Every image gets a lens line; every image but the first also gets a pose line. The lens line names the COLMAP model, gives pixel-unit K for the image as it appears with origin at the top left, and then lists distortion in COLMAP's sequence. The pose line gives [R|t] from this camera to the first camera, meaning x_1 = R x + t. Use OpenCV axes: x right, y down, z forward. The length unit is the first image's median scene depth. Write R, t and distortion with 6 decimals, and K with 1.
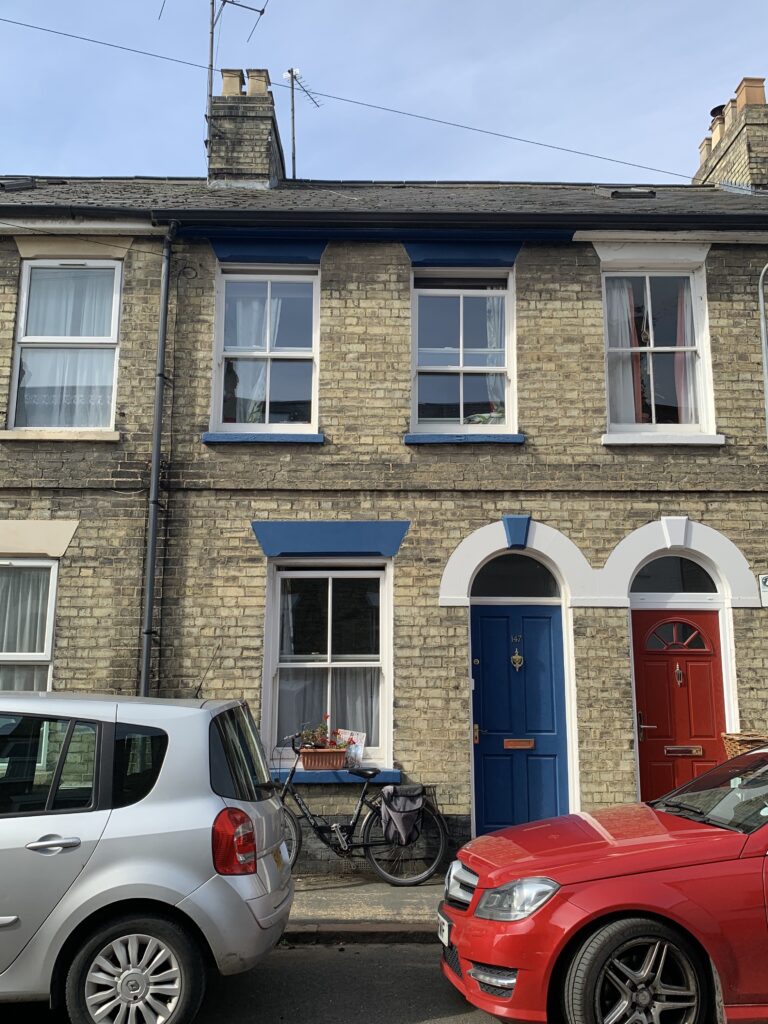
lens RADIAL K [[884.4, 0, 384.0], [0, 884.4, 512.0], [0, 0, 1]] dist [0.152864, -0.433896]
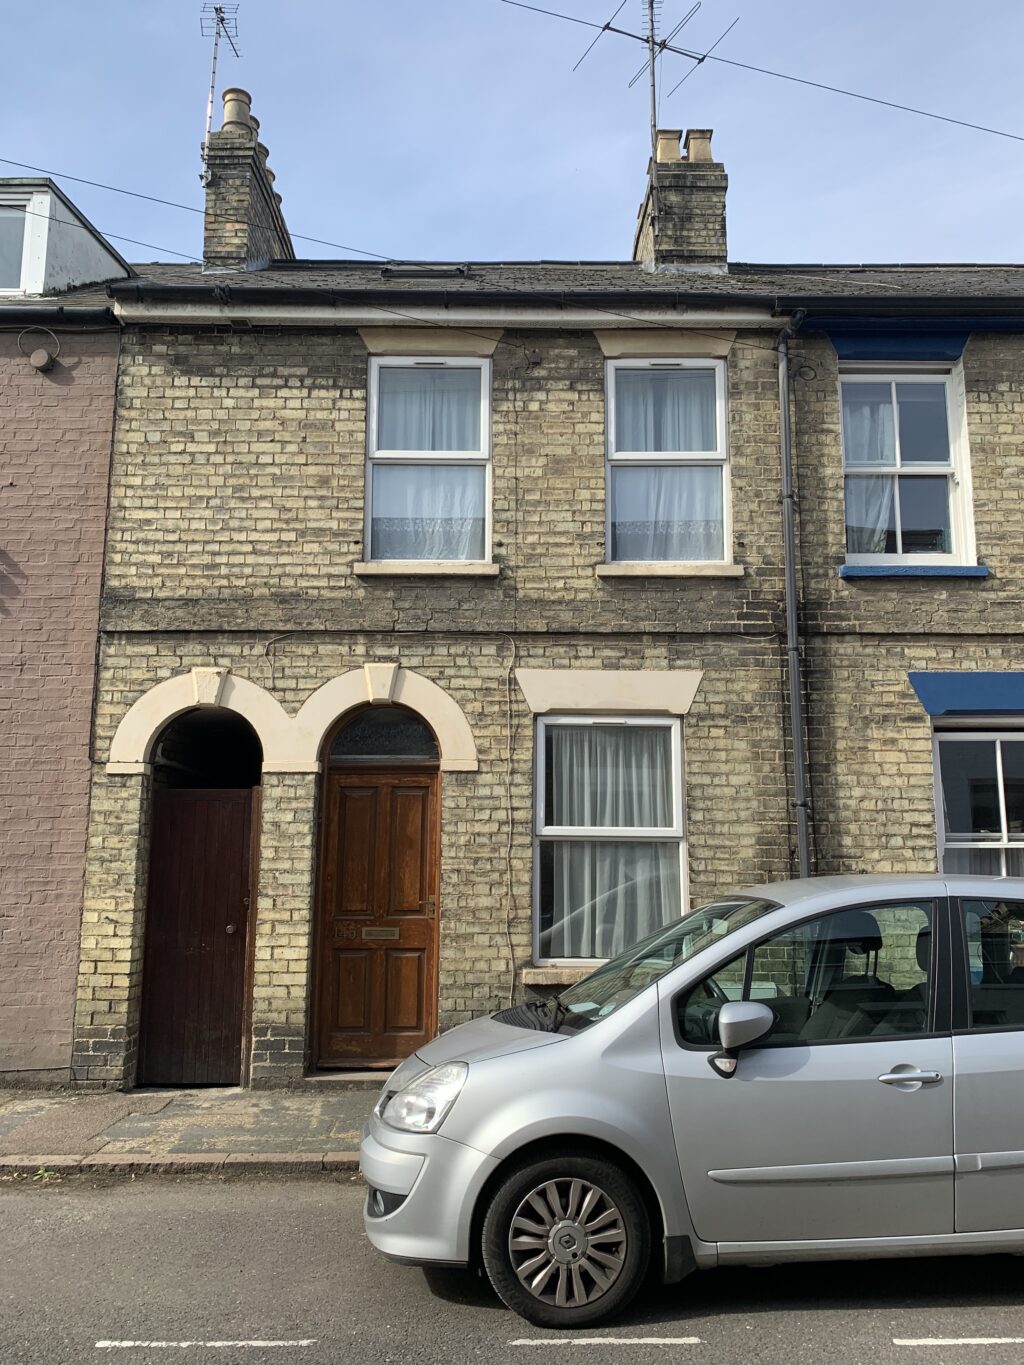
lens RADIAL K [[1029.3, 0, 512.0], [0, 1029.3, 682.5], [0, 0, 1]] dist [0.075337, -0.170165]
pose [[0.999713, -0.000144, -0.023958, -0.430111], [0.000738, 0.999692, 0.024792, -0.003520], [0.023947, -0.024803, 0.999406, 0.020964]]
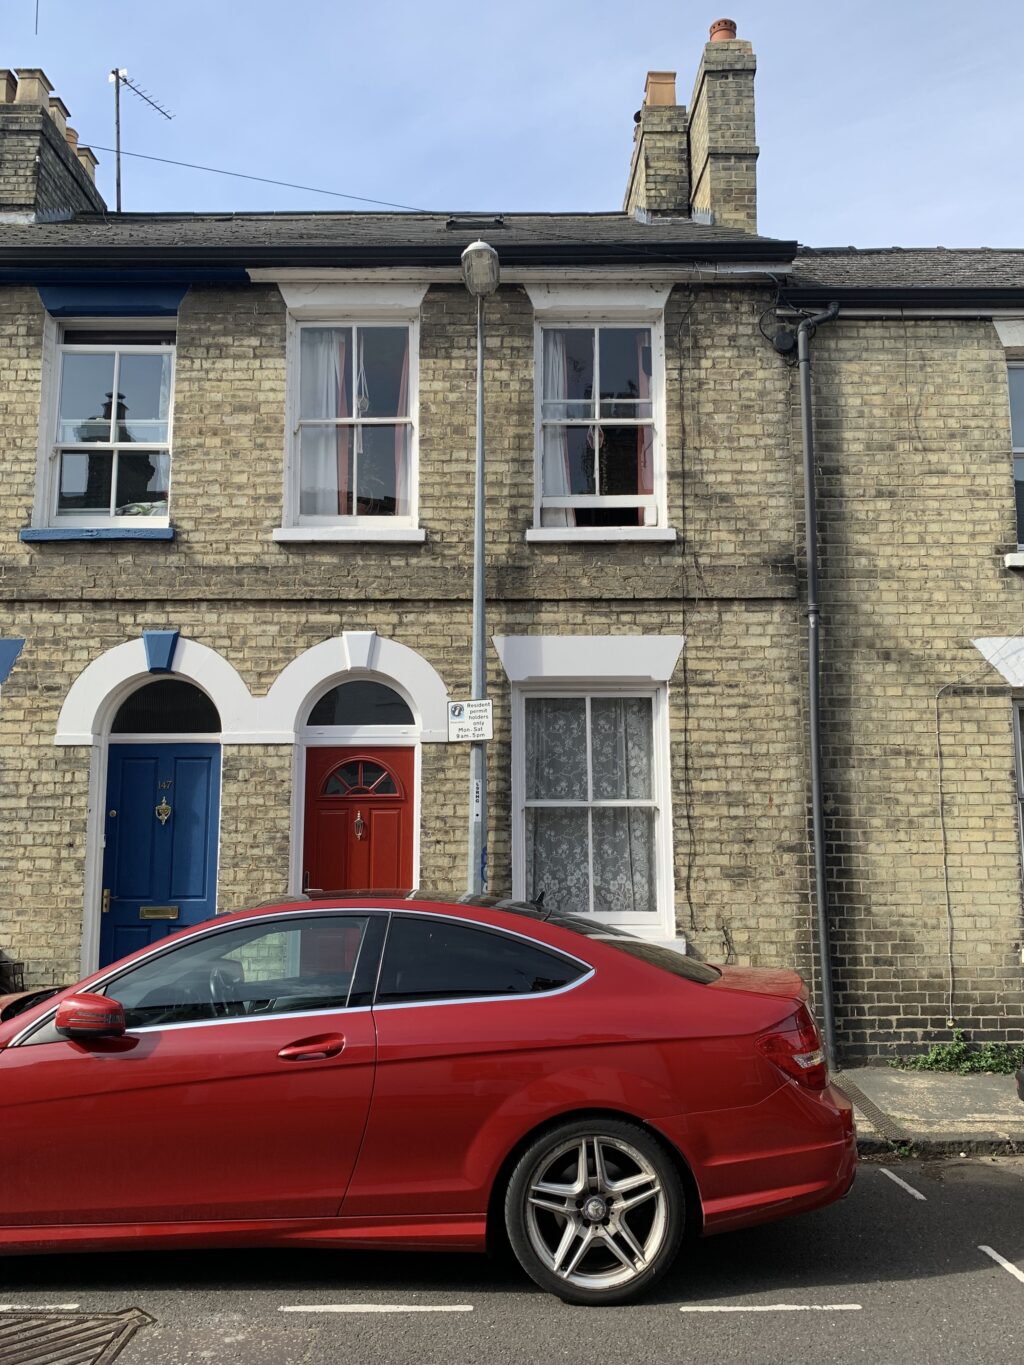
lens RADIAL K [[1039.1, 0, 680.6], [0, 1039.1, 689.1], [0, 0, 1]] dist [0.056685, -0.059368]
pose [[0.999847, -0.006699, -0.016164, 0.648300], [0.007707, 0.997978, 0.063098, -0.000071], [0.015708, -0.063213, 0.997876, 0.064076]]
